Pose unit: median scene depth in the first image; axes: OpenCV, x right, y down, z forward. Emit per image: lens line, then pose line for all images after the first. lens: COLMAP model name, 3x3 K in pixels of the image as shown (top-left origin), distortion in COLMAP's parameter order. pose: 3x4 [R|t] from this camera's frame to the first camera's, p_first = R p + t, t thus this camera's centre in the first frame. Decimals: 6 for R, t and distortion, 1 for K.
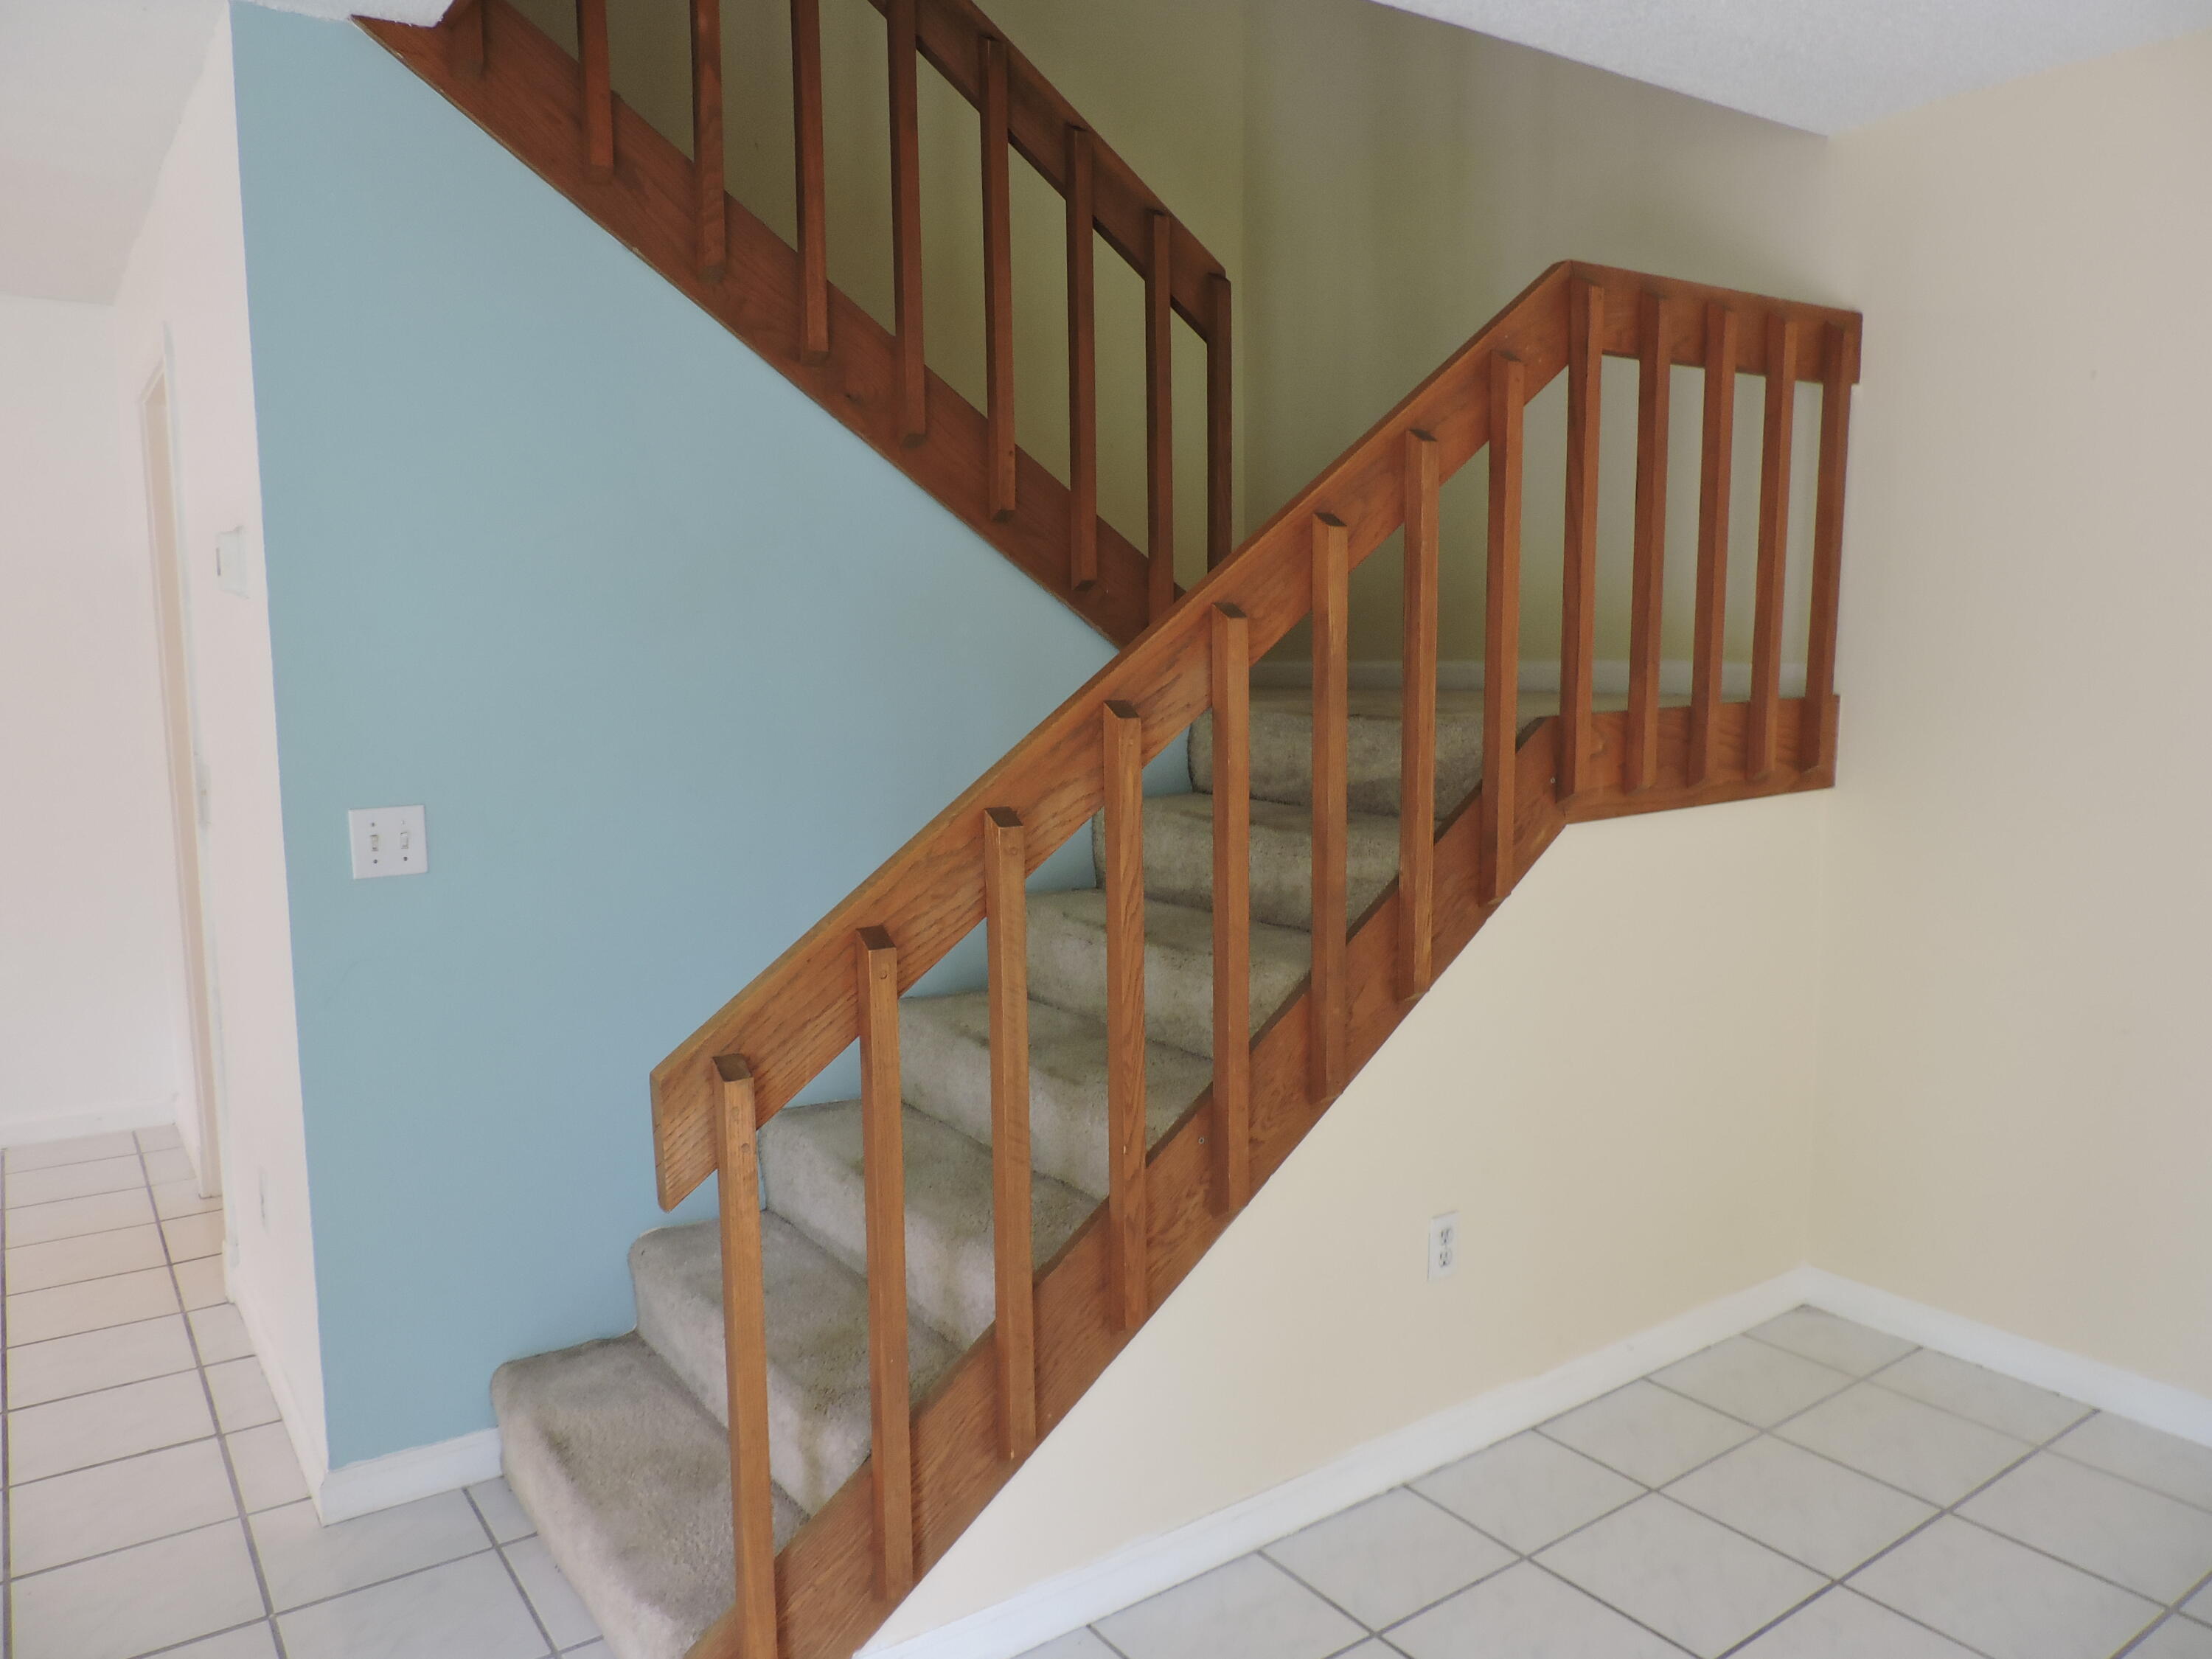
lens RADIAL K [[1574.6, 0, 1108.5], [0, 1574.6, 813.9], [0, 0, 1]] dist [-0.006656, -0.017976]
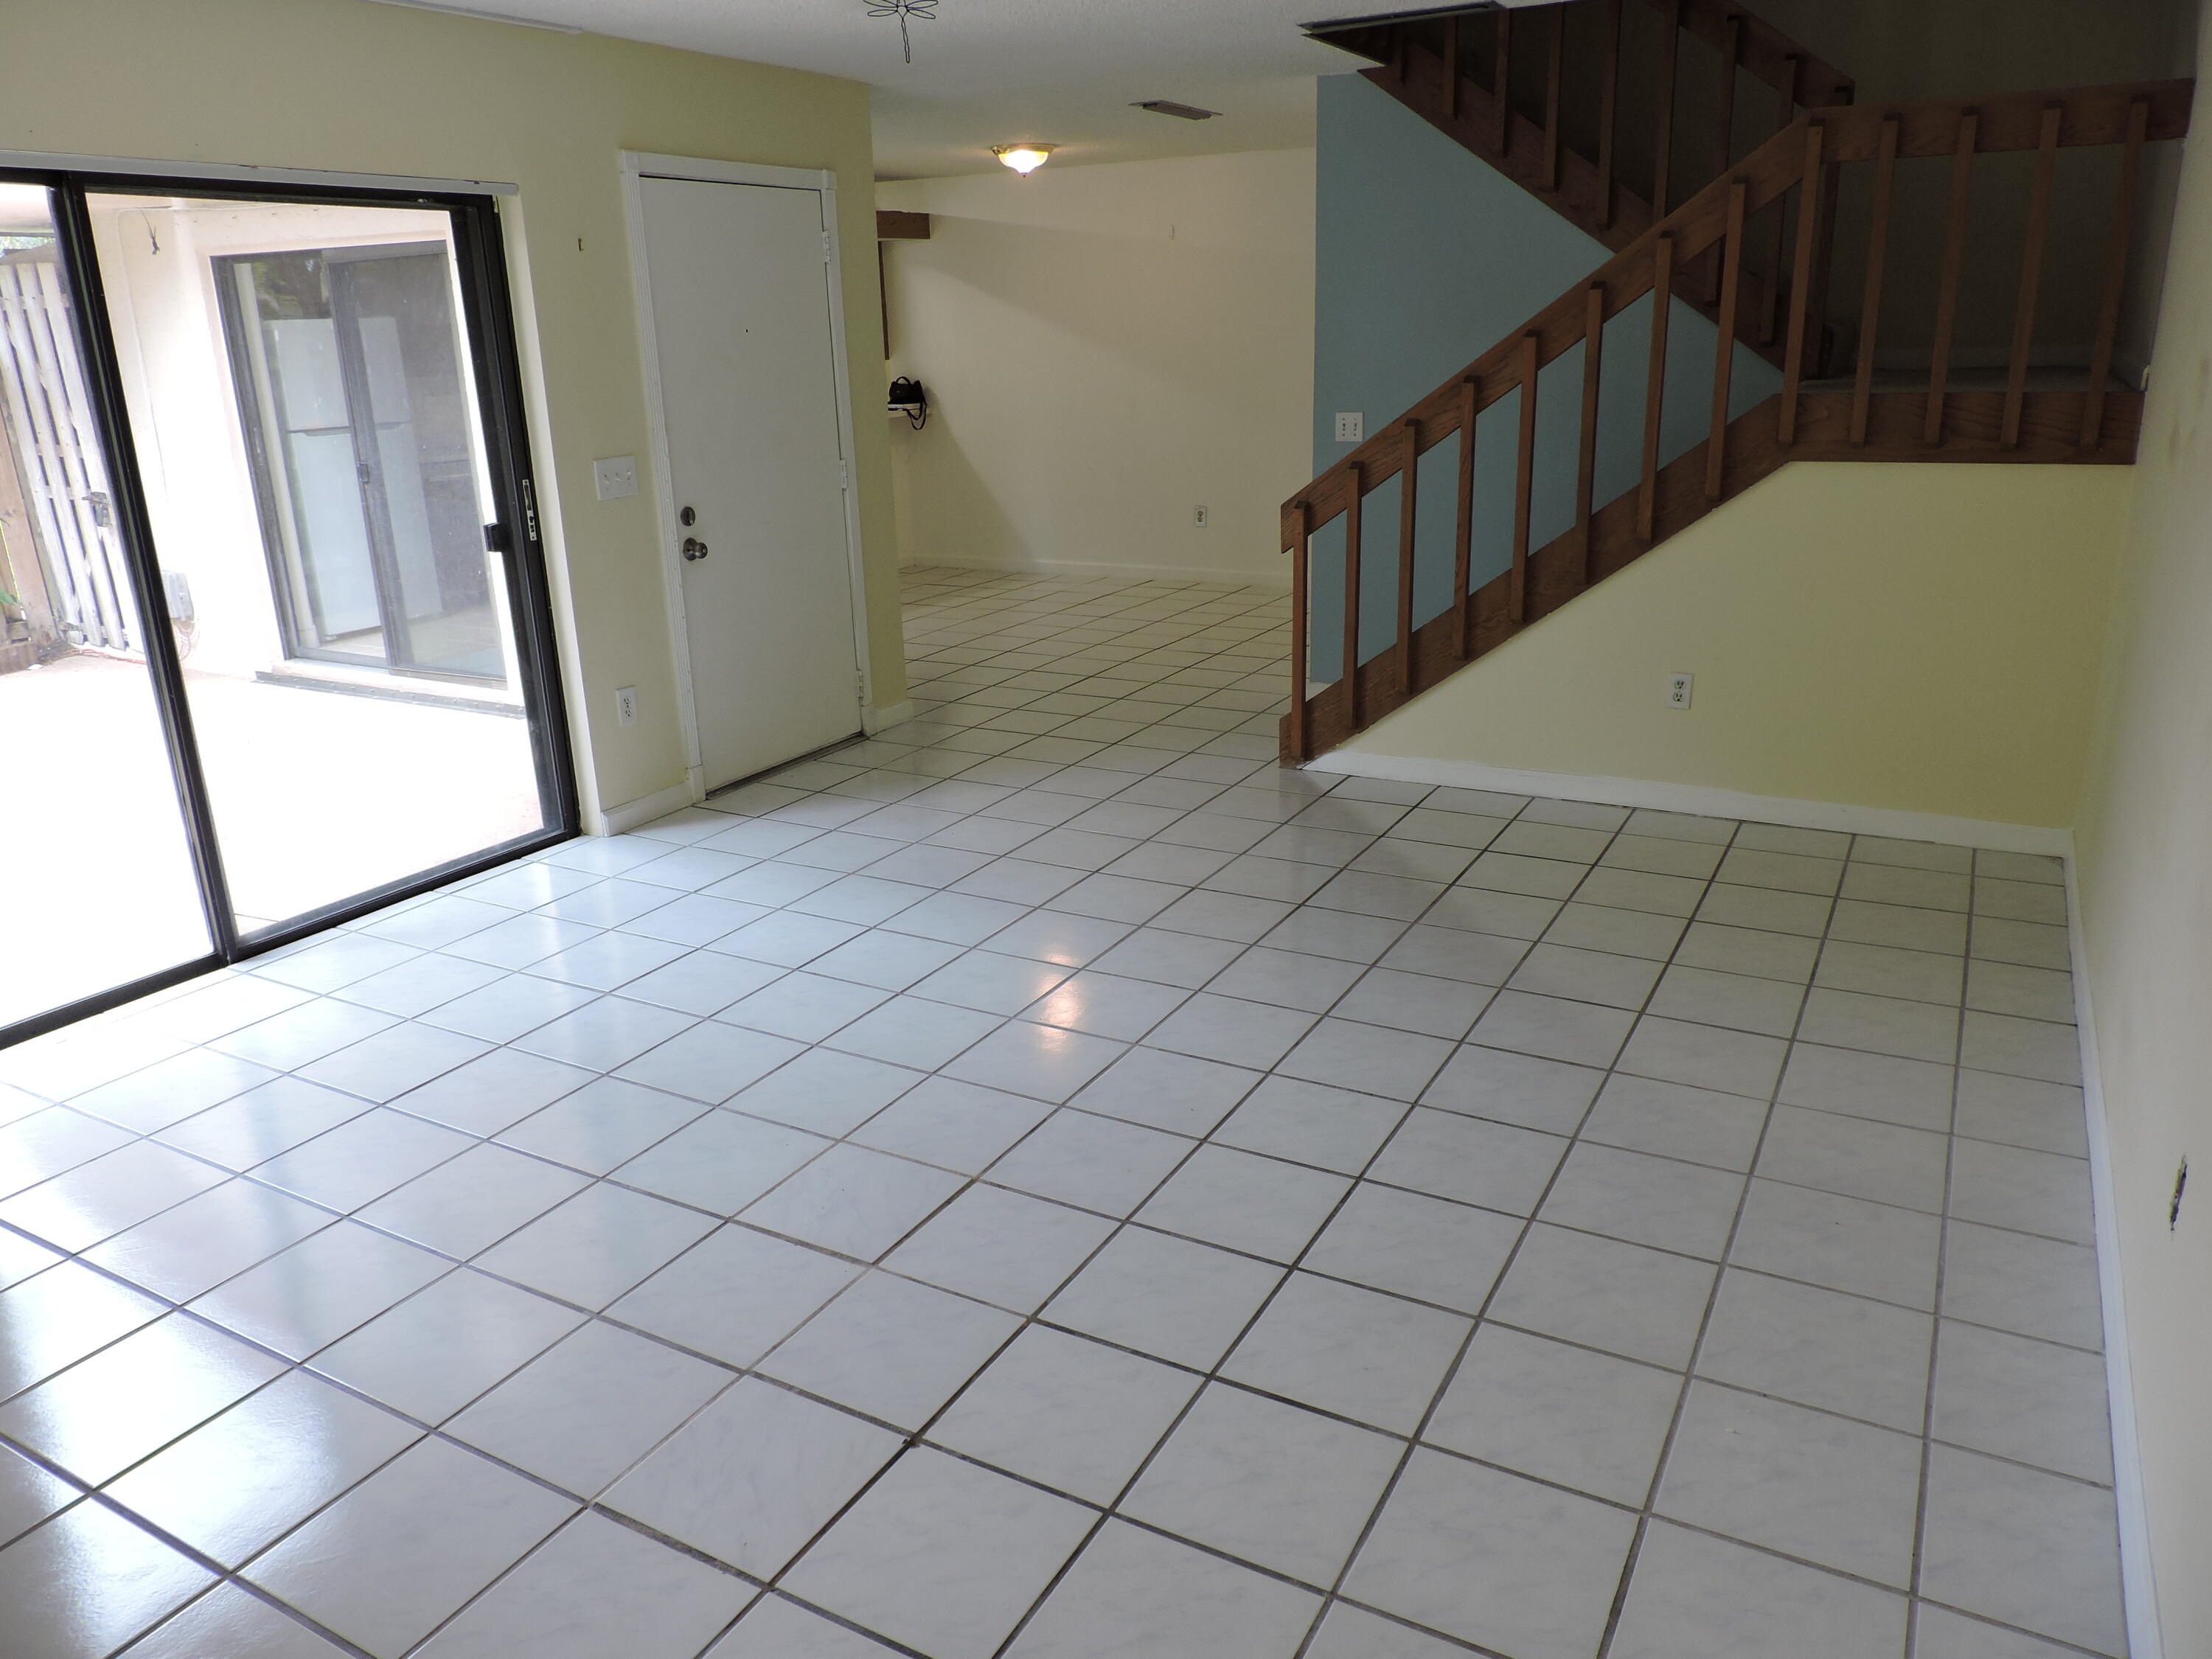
lens RADIAL K [[1574.6, 0, 1106.4], [0, 1574.6, 834.6], [0, 0, 1]] dist [-0.006656, -0.017976]
pose [[0.436441, 0.278678, -0.855487, 1.621980], [-0.079323, 0.959039, 0.271942, -0.009078], [0.896229, -0.050827, 0.440670, -0.434622]]
